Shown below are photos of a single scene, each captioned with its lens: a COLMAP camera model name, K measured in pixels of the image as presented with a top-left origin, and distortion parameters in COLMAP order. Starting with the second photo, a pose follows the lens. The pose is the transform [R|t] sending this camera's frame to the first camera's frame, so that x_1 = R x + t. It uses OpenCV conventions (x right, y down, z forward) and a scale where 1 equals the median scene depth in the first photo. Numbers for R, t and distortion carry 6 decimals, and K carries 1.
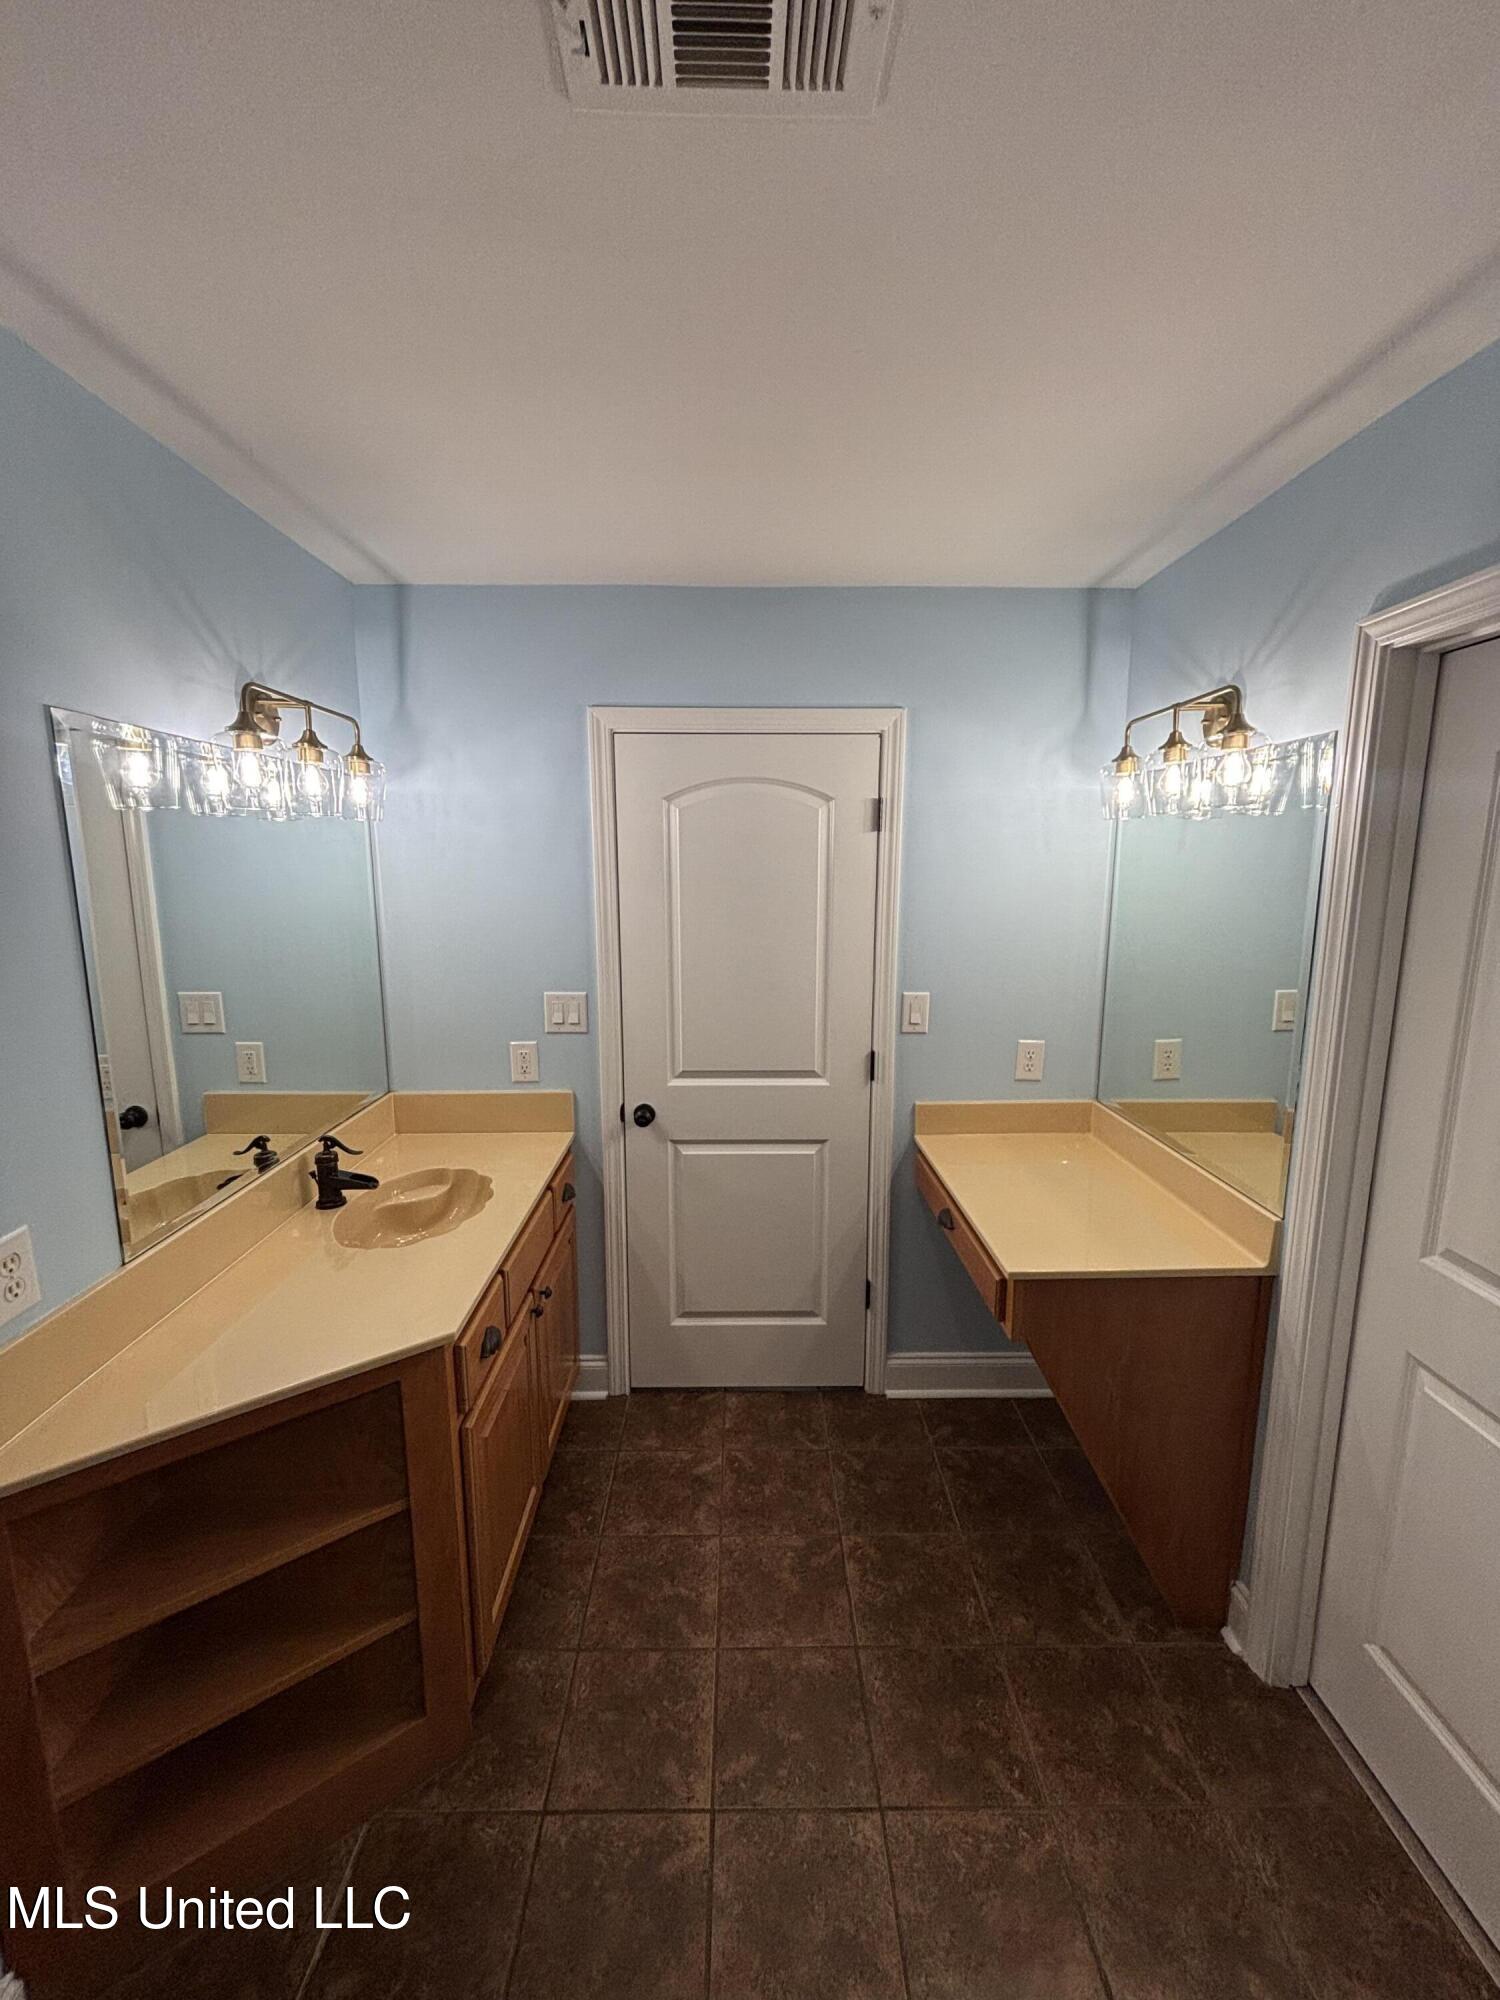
lens RADIAL K [[807.9, 0, 752.6], [0, 807.9, 994.3], [0, 0, 1]] dist [0.000966, 0.000210]
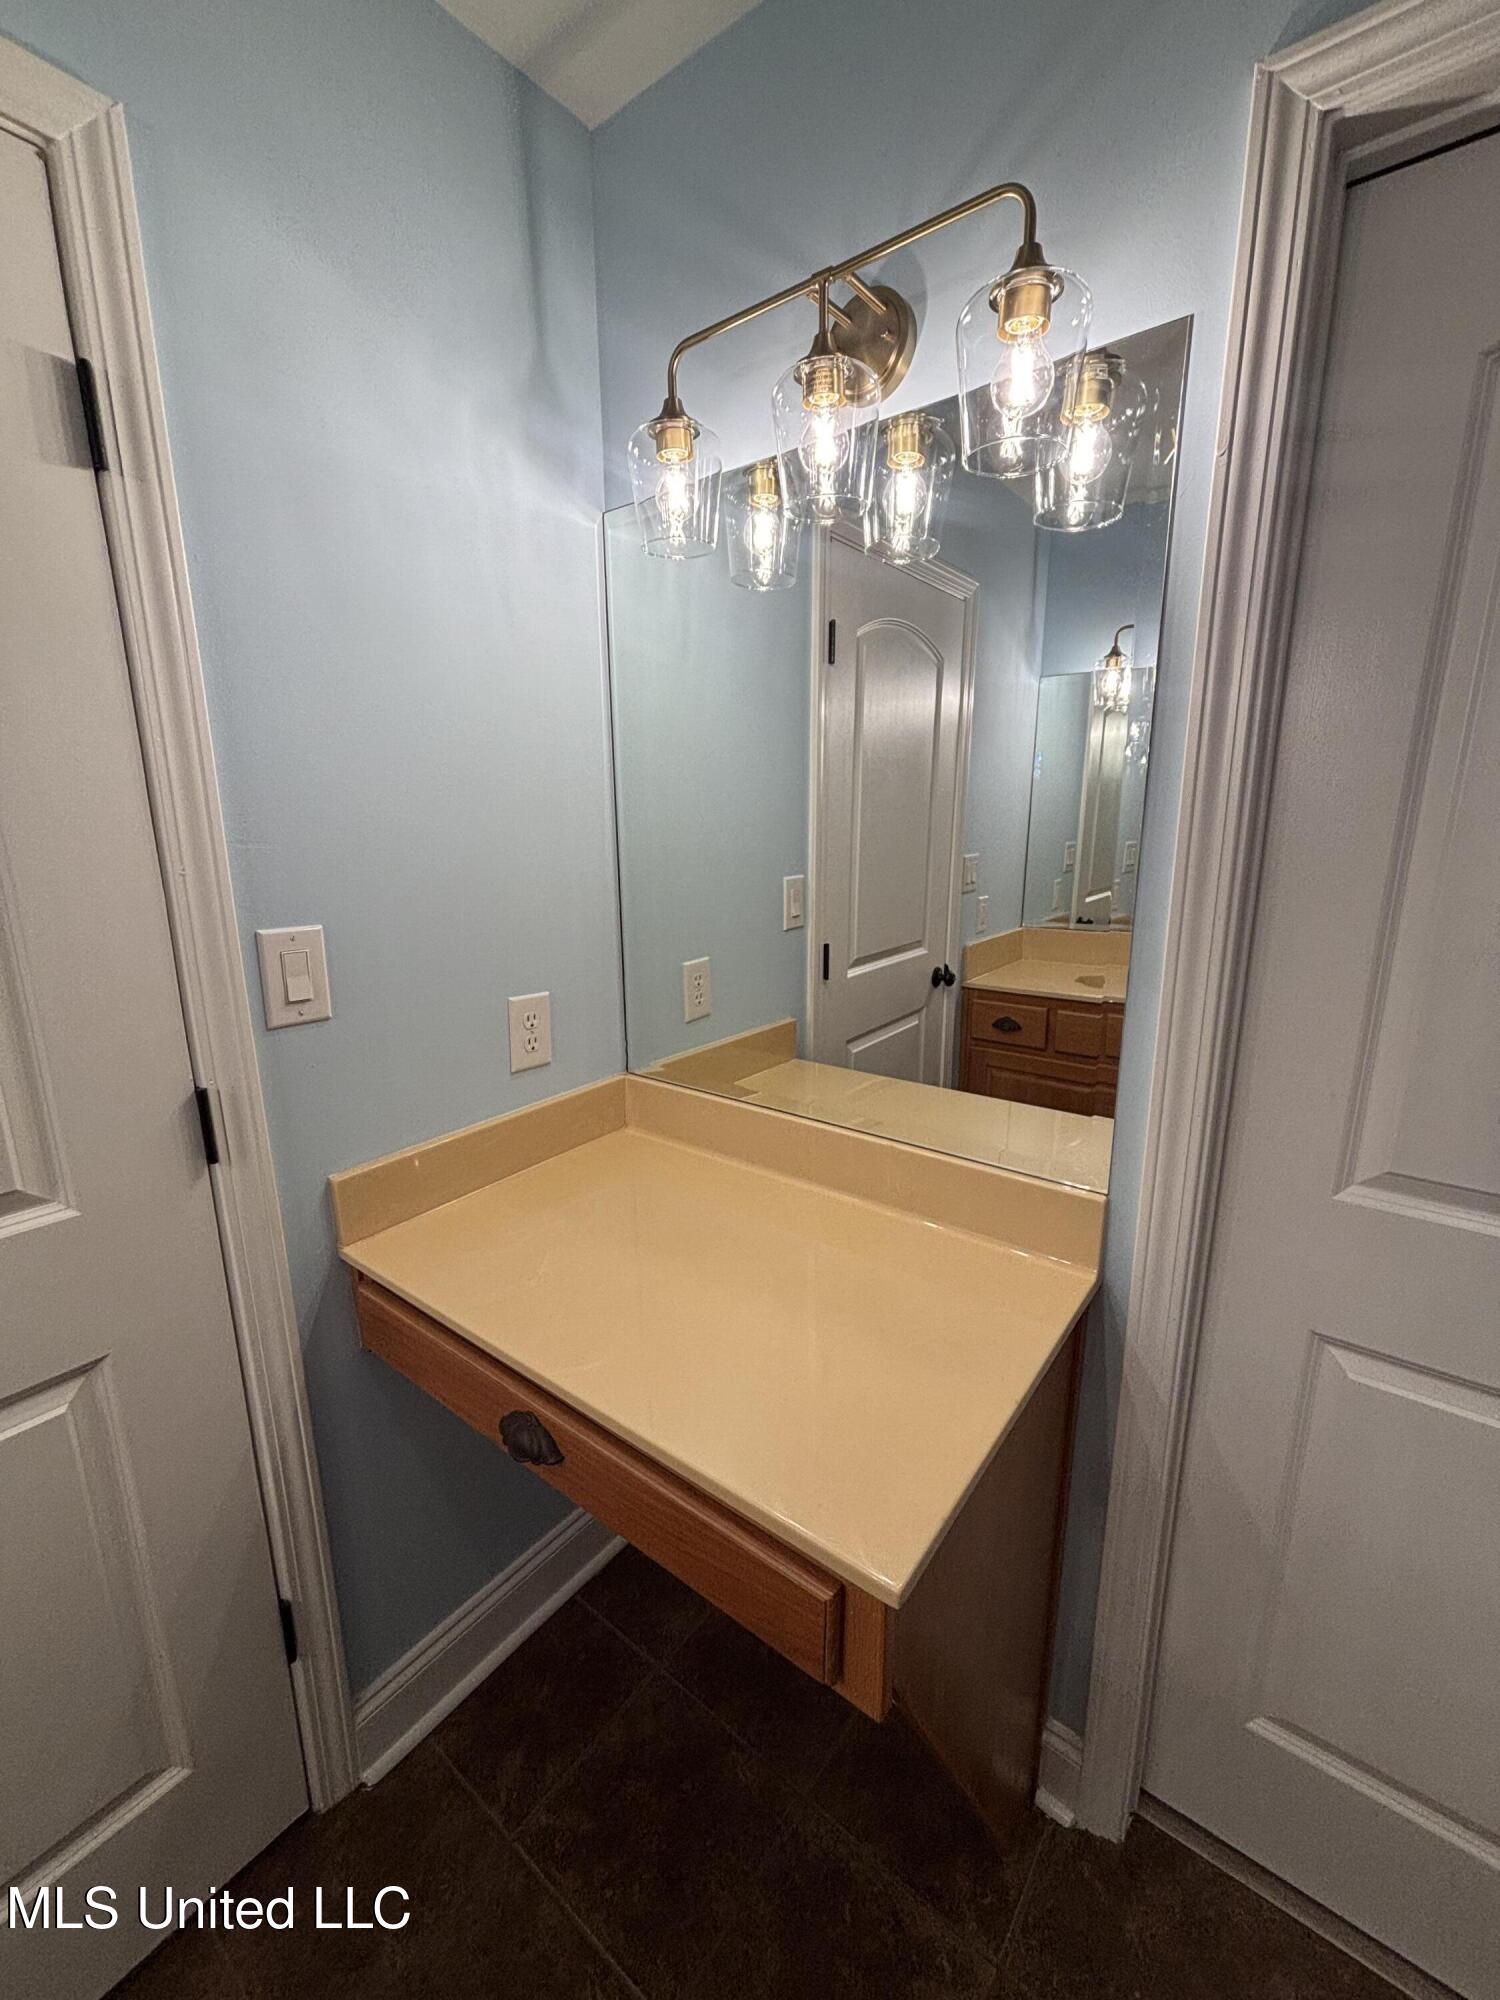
lens RADIAL K [[807.9, 0, 750.7], [0, 807.9, 1001.5], [0, 0, 1]] dist [0.000966, 0.000210]
pose [[0.625074, -0.173756, 0.760981, 0.026934], [0.128486, 0.984515, 0.119256, 0.016691], [-0.769918, 0.023232, 0.637720, 0.563171]]
